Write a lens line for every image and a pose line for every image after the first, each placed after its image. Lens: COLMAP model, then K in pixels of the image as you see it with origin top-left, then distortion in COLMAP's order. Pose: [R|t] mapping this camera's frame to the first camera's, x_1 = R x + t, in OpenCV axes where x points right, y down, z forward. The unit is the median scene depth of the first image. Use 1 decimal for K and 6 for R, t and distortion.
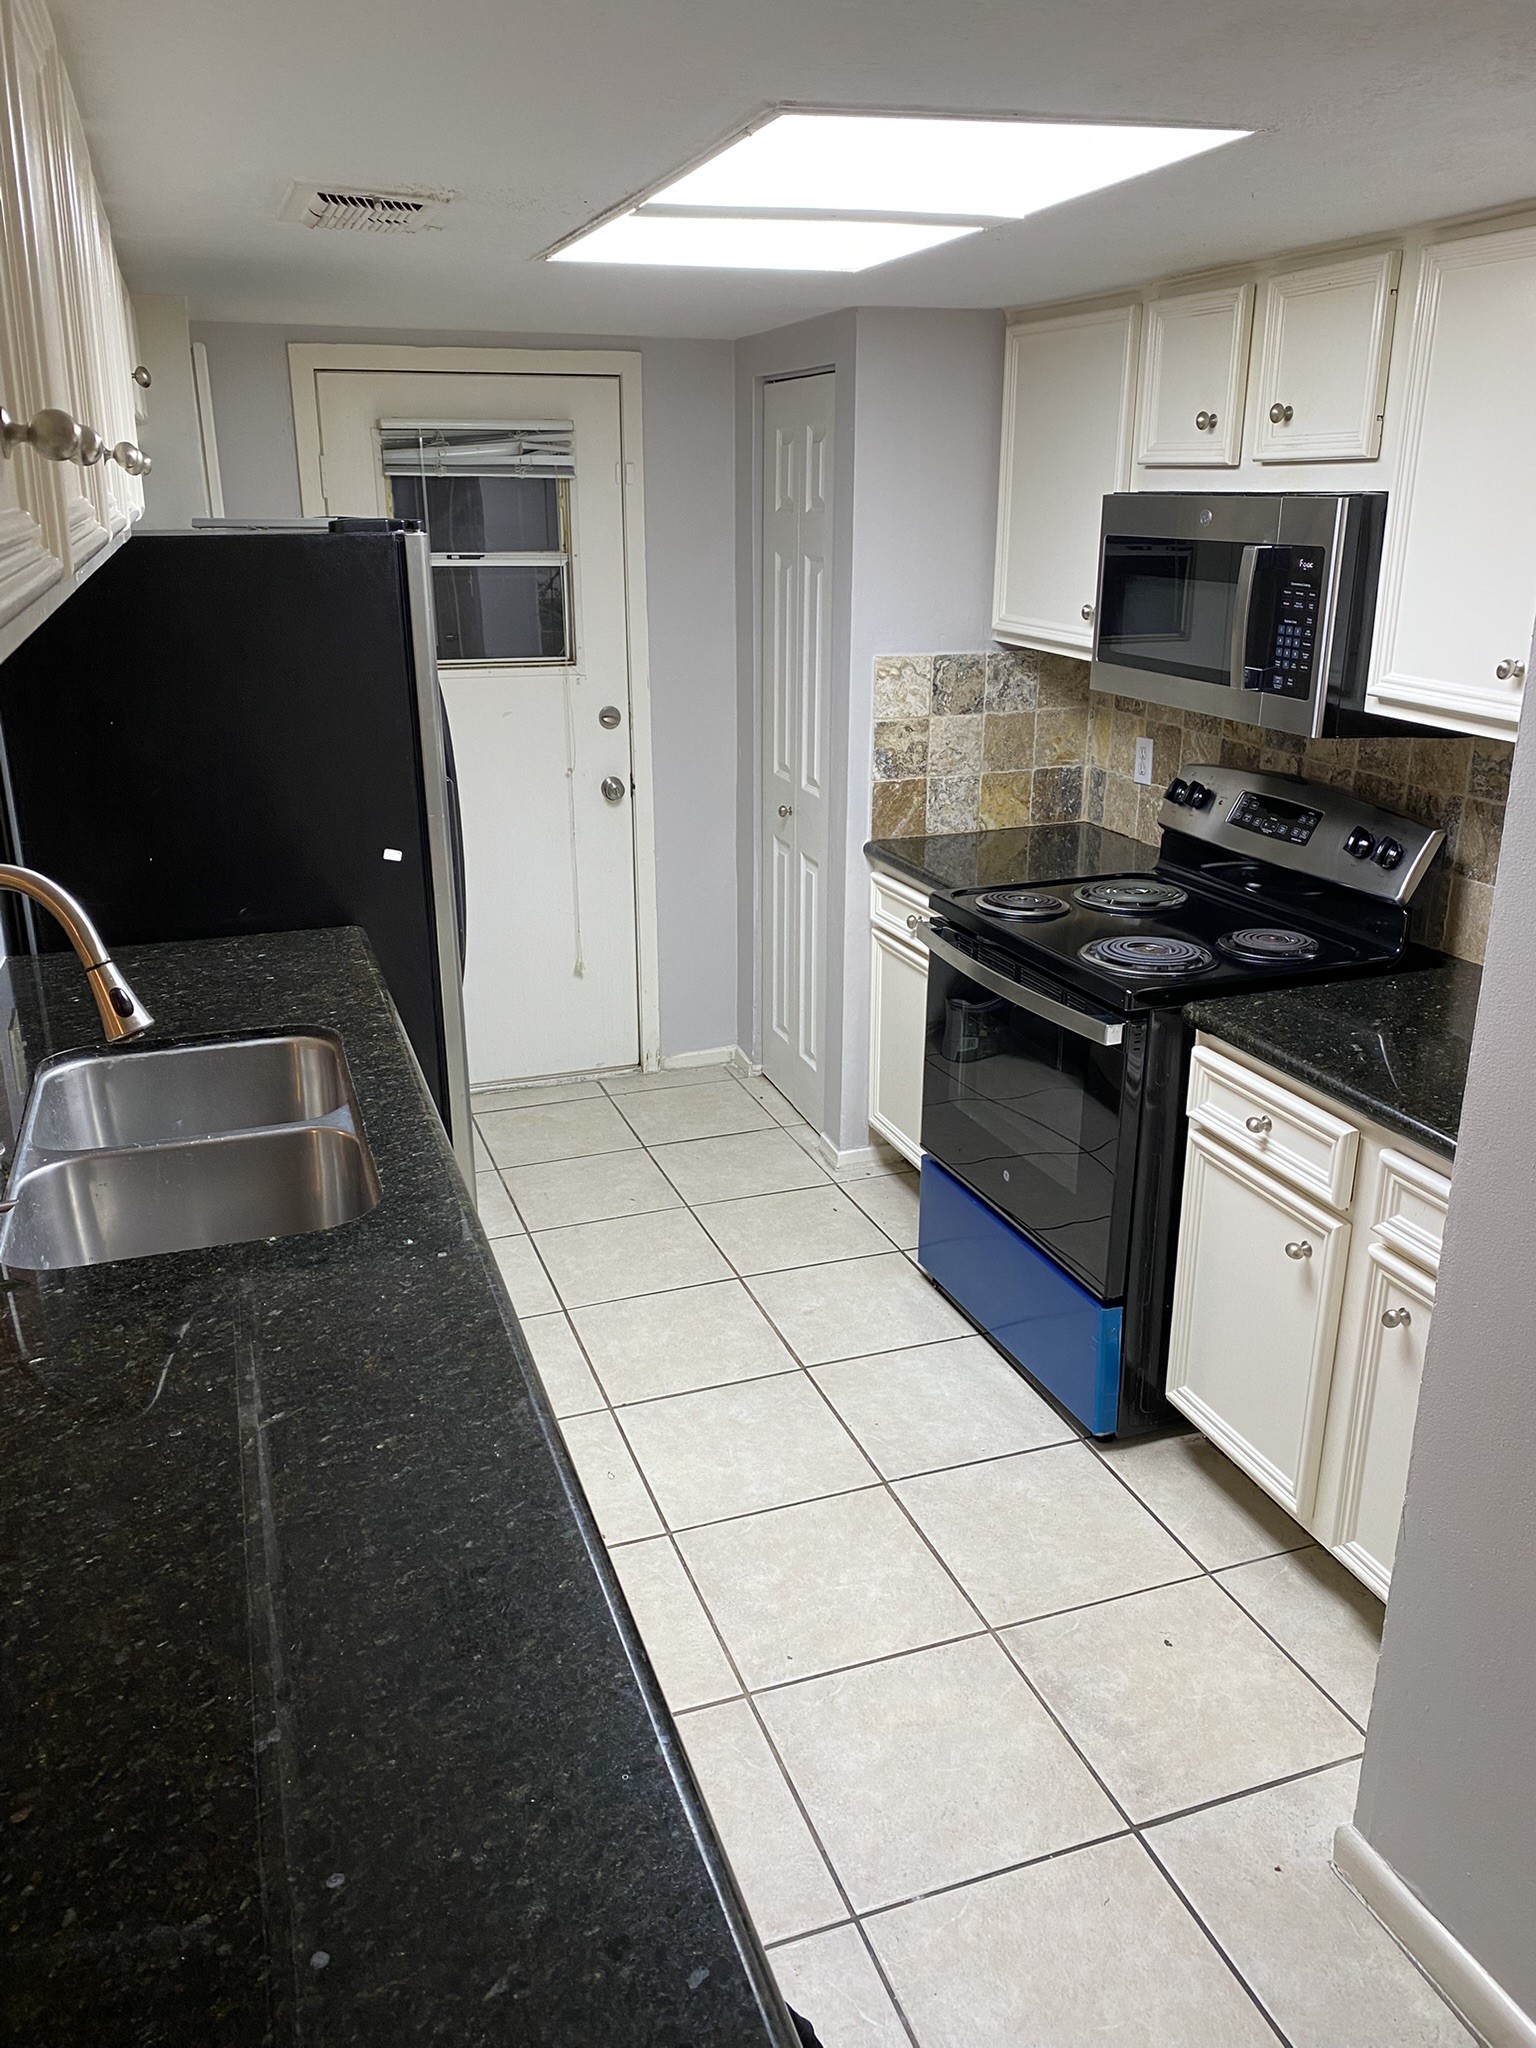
lens RADIAL K [[1565.8, 0, 771.3], [0, 1565.8, 1025.0], [0, 0, 1]] dist [0.050657, -0.060661]
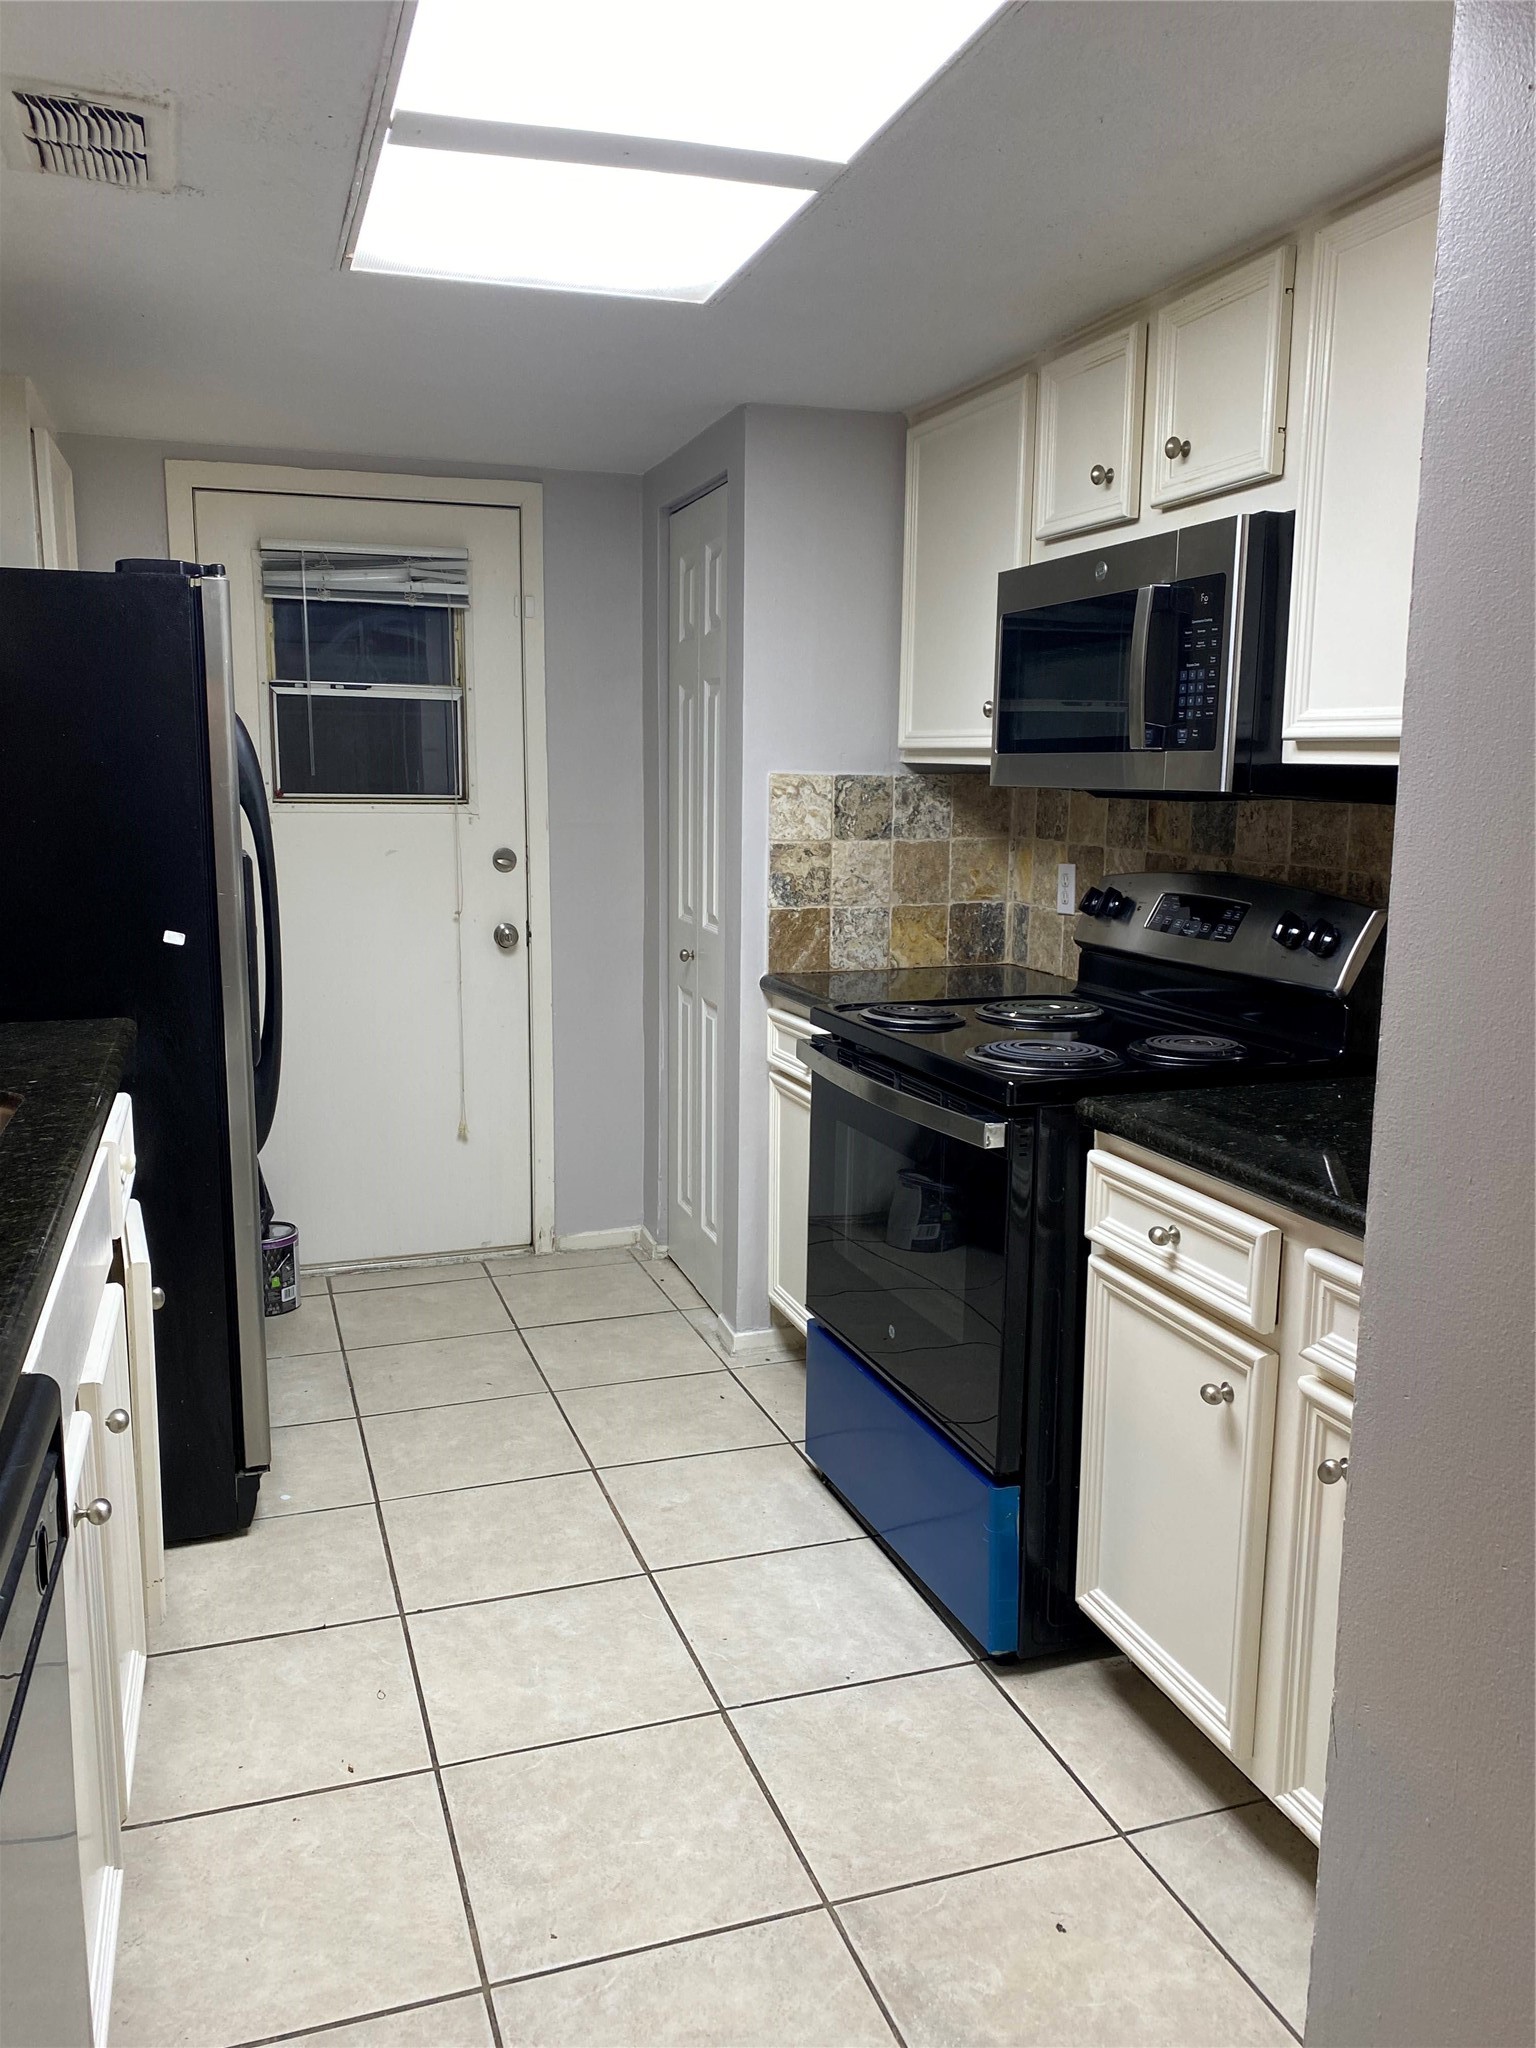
lens RADIAL K [[1565.8, 0, 747.5], [0, 1565.8, 1032.2], [0, 0, 1]] dist [0.050657, -0.060661]
pose [[0.999717, 0.011938, -0.020558, 0.091593], [-0.015075, 0.987010, -0.159950, 0.076032], [0.018382, 0.160215, 0.986911, 0.150772]]
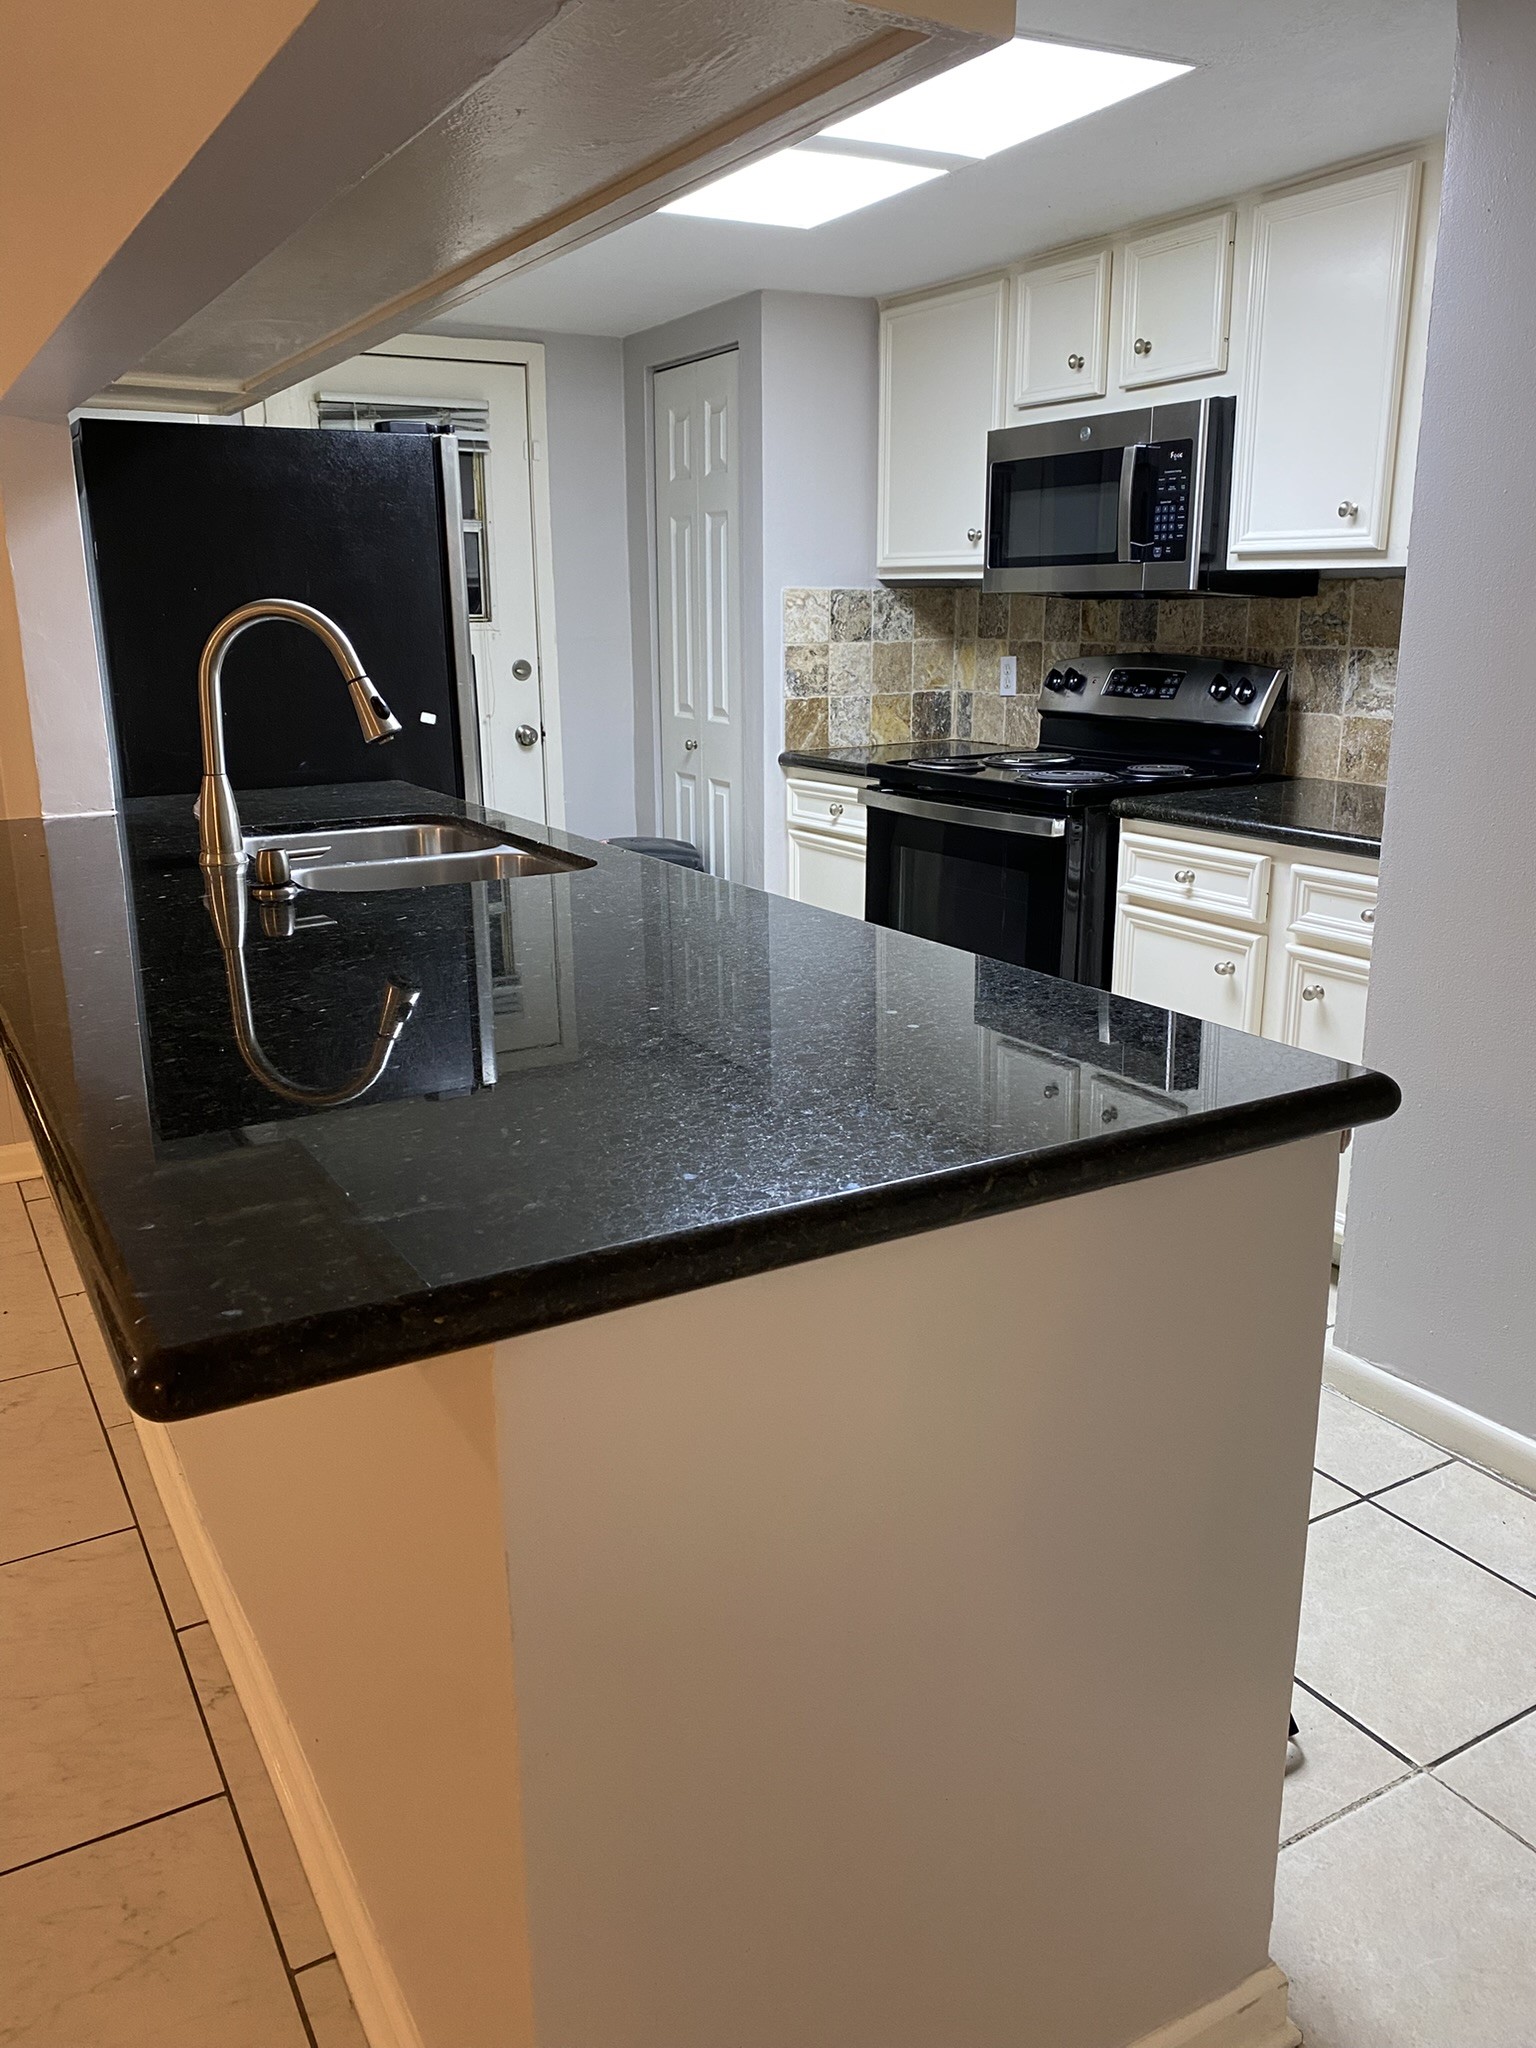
lens RADIAL K [[1565.8, 0, 769.9], [0, 1565.8, 1017.0], [0, 0, 1]] dist [0.050657, -0.060661]
pose [[0.983746, -0.052902, 0.171597, -0.198692], [0.064940, 0.995750, -0.065310, 0.194281], [-0.167413, 0.075392, 0.983000, -0.147216]]
